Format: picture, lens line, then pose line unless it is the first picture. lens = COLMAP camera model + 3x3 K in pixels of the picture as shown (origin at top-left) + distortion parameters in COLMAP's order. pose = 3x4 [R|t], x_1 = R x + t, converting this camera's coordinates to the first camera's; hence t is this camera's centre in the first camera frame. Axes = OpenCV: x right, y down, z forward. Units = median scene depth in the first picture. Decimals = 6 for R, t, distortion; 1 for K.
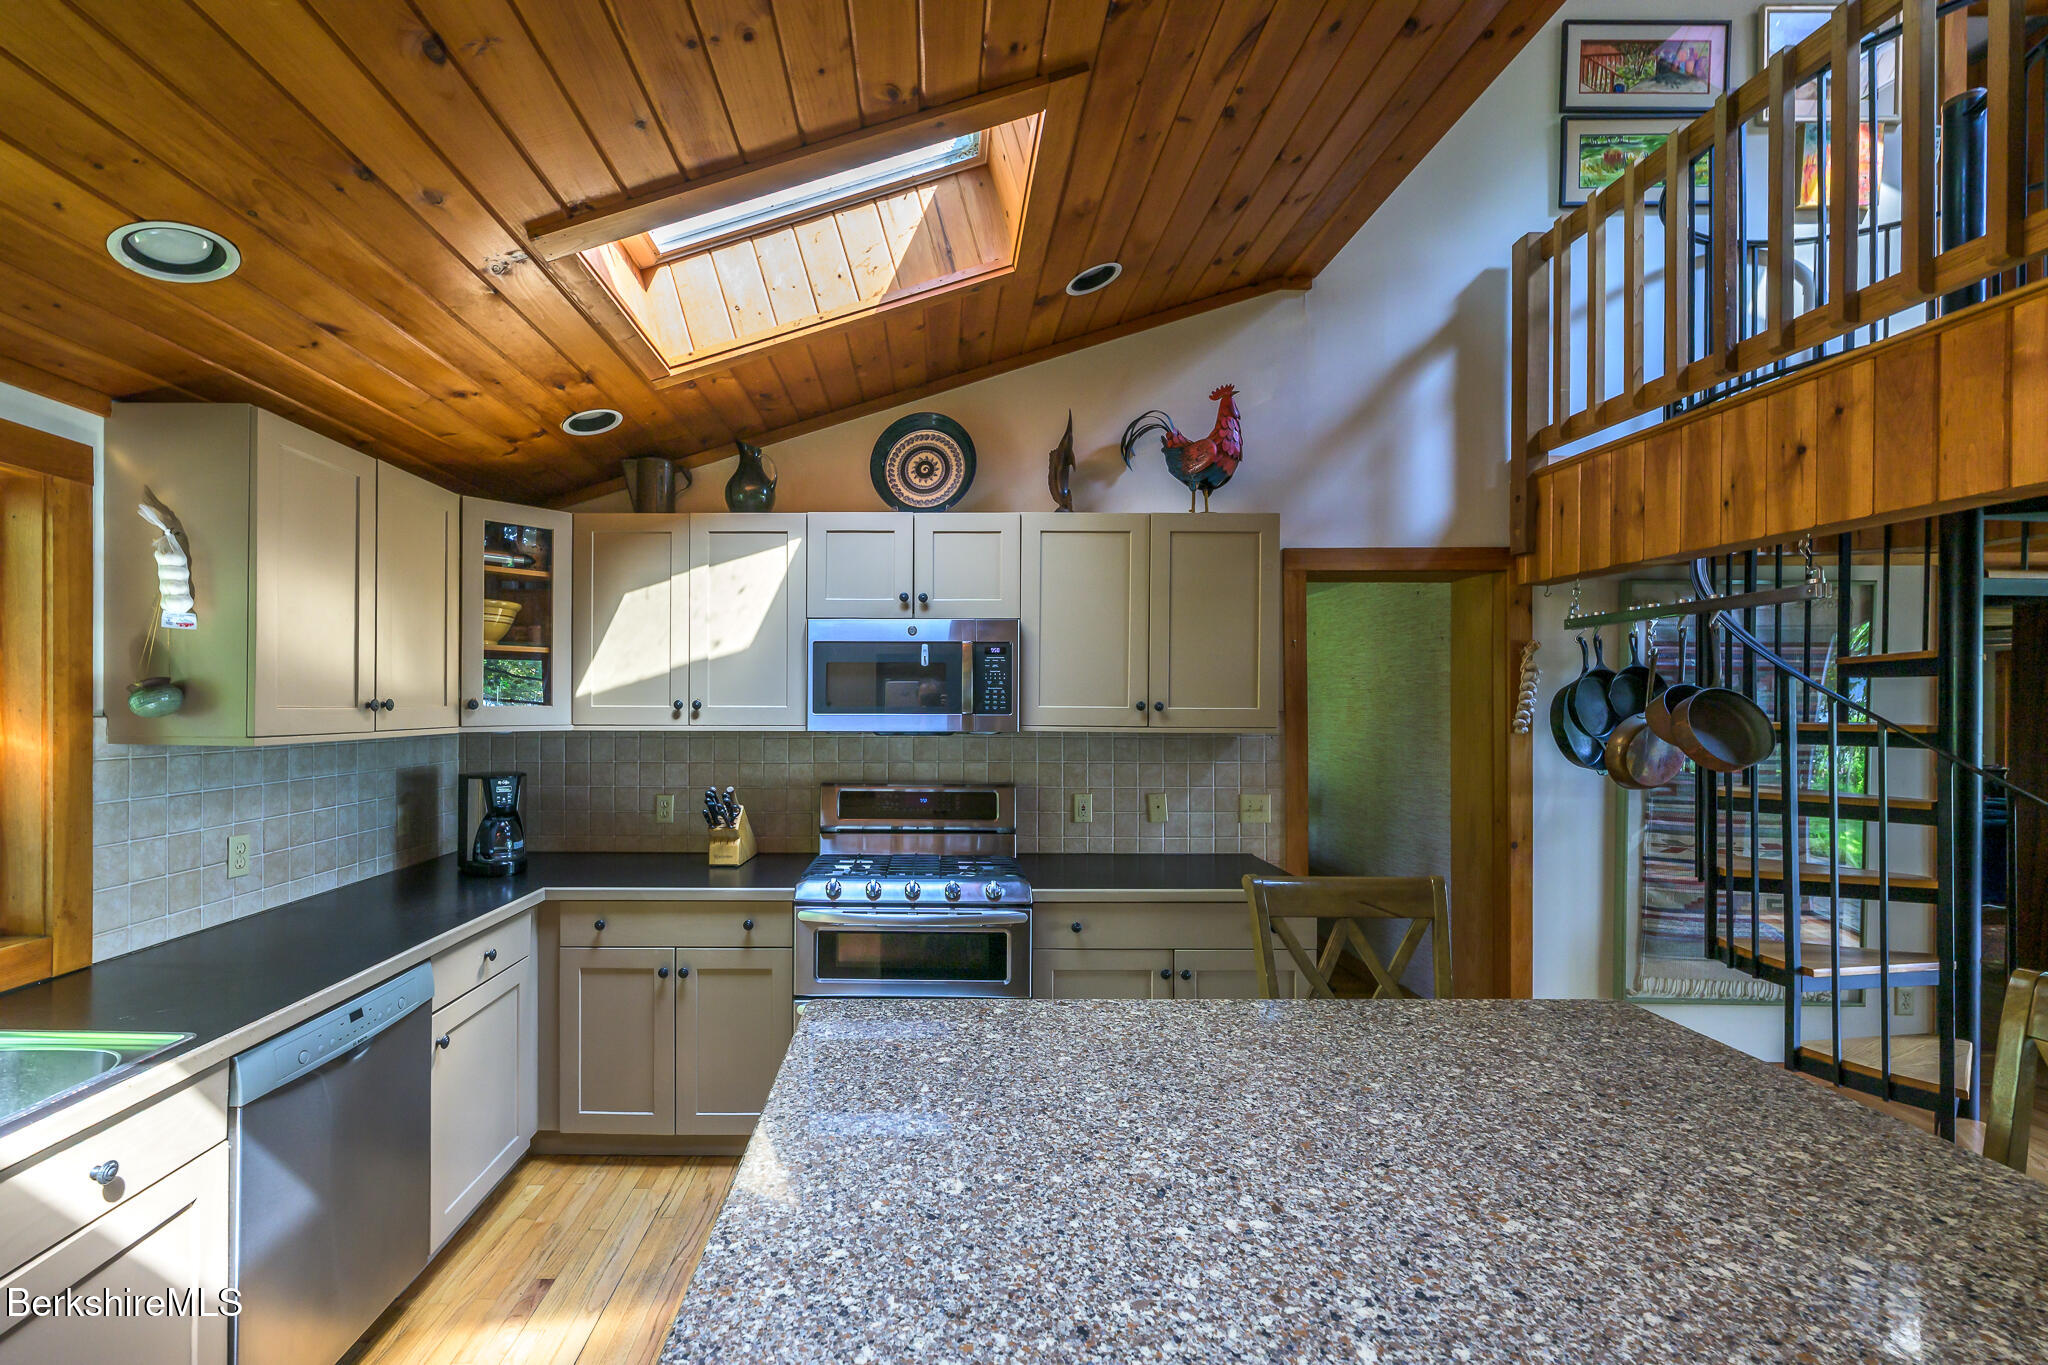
lens RADIAL K [[871.2, 0, 1023.8], [0, 871.2, 713.6], [0, 0, 1]] dist [-0.000235, 0.000010]
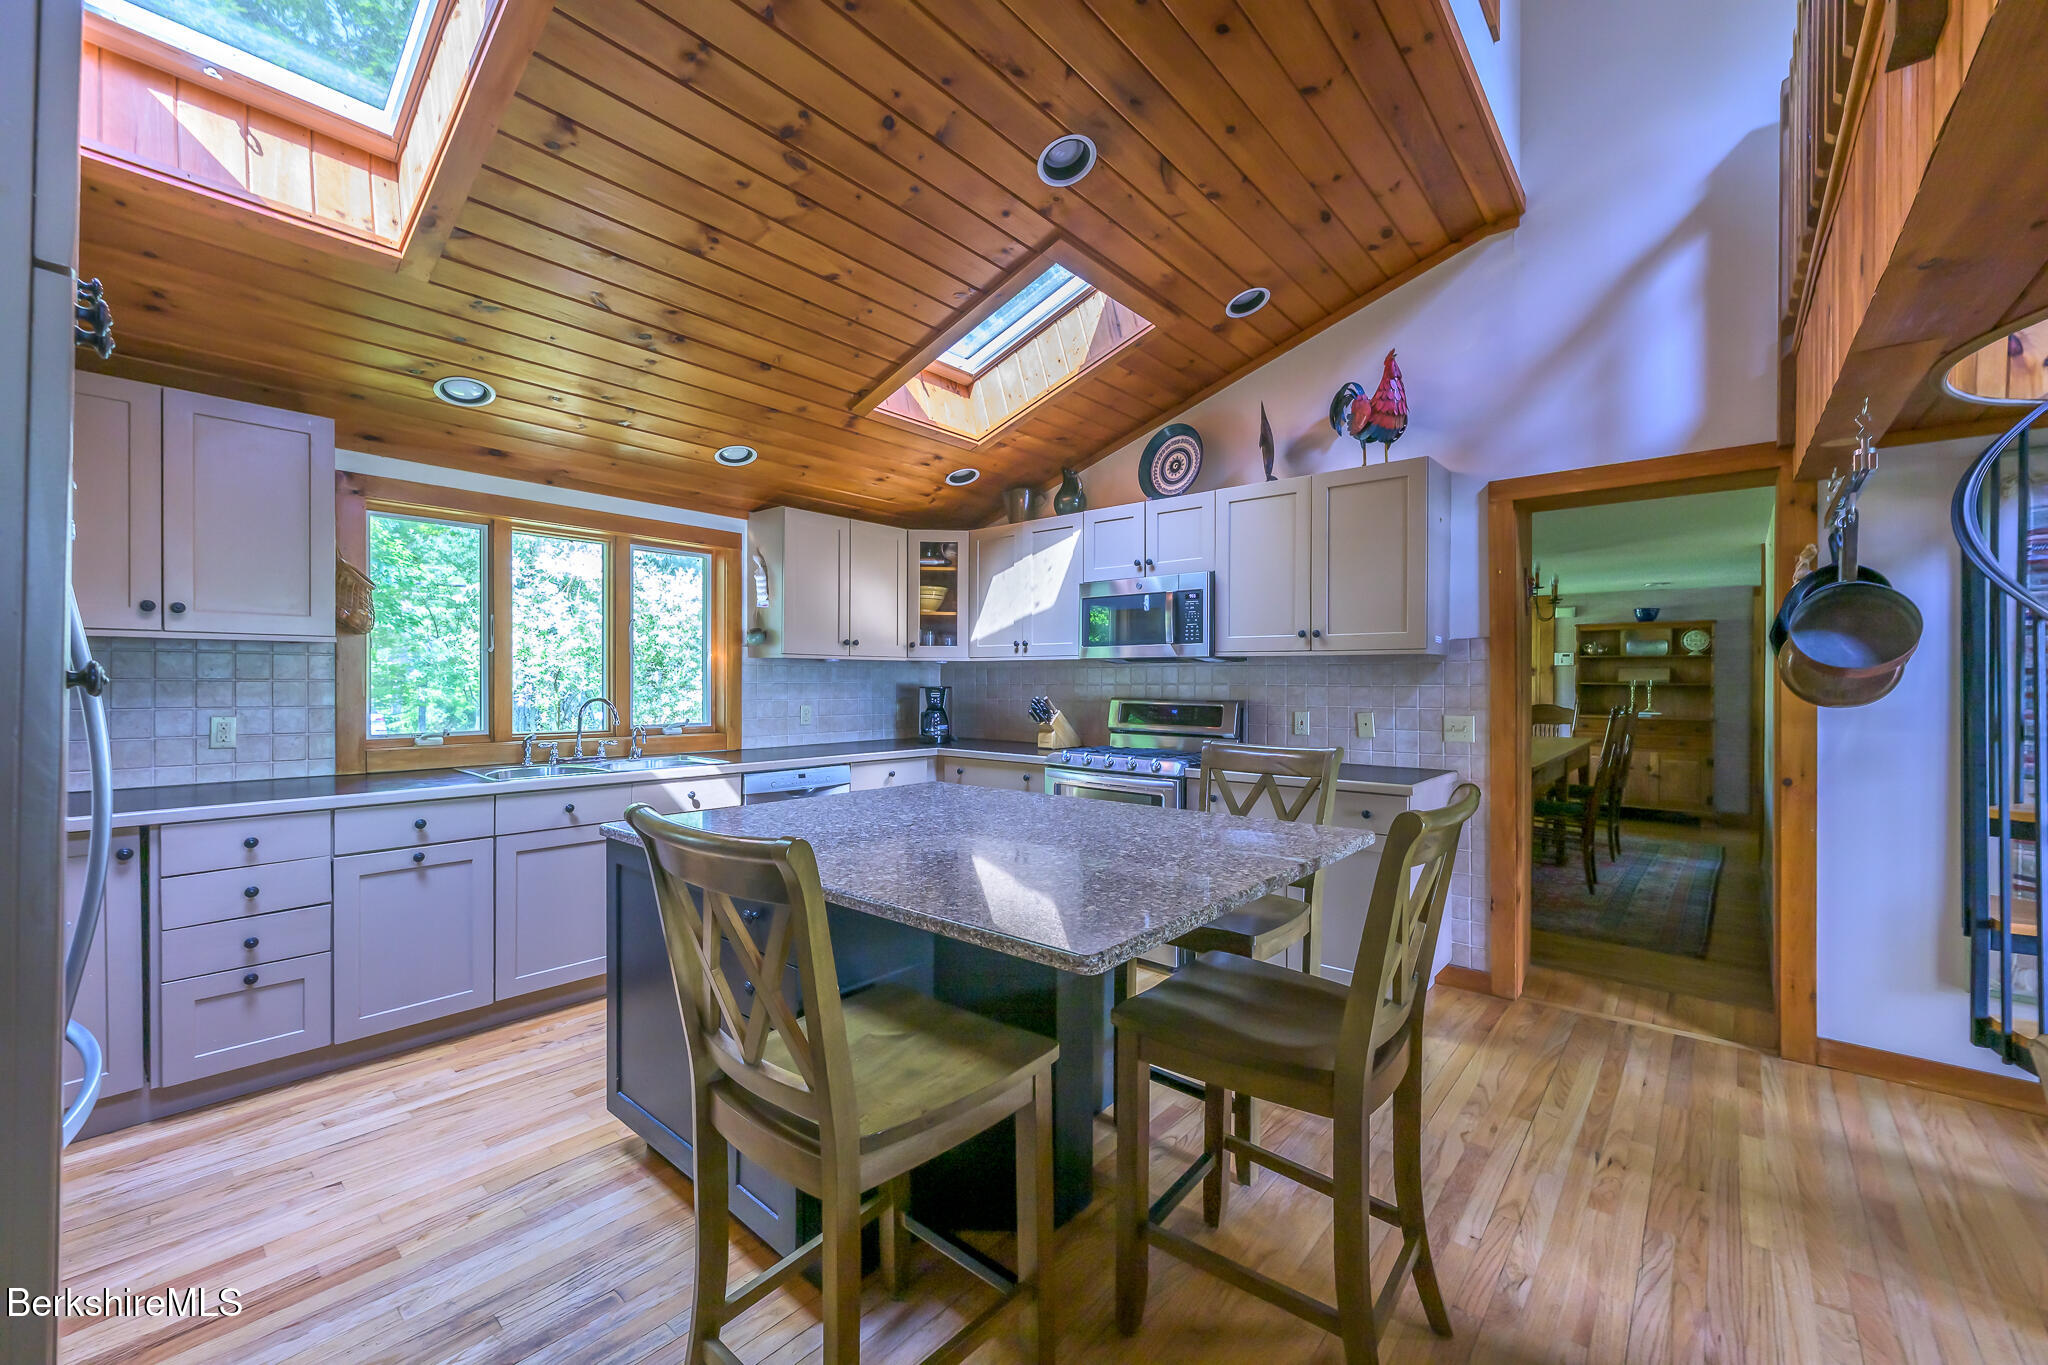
lens RADIAL K [[814.1, 0, 1024.0], [0, 814.1, 682.5], [0, 0, 1]] dist [-0.000194, 0.000138]
pose [[0.765017, 0.001733, -0.644008, 0.570391], [-0.002387, 0.999997, -0.000144, 0.060612], [0.644006, 0.001648, 0.765019, -0.126702]]
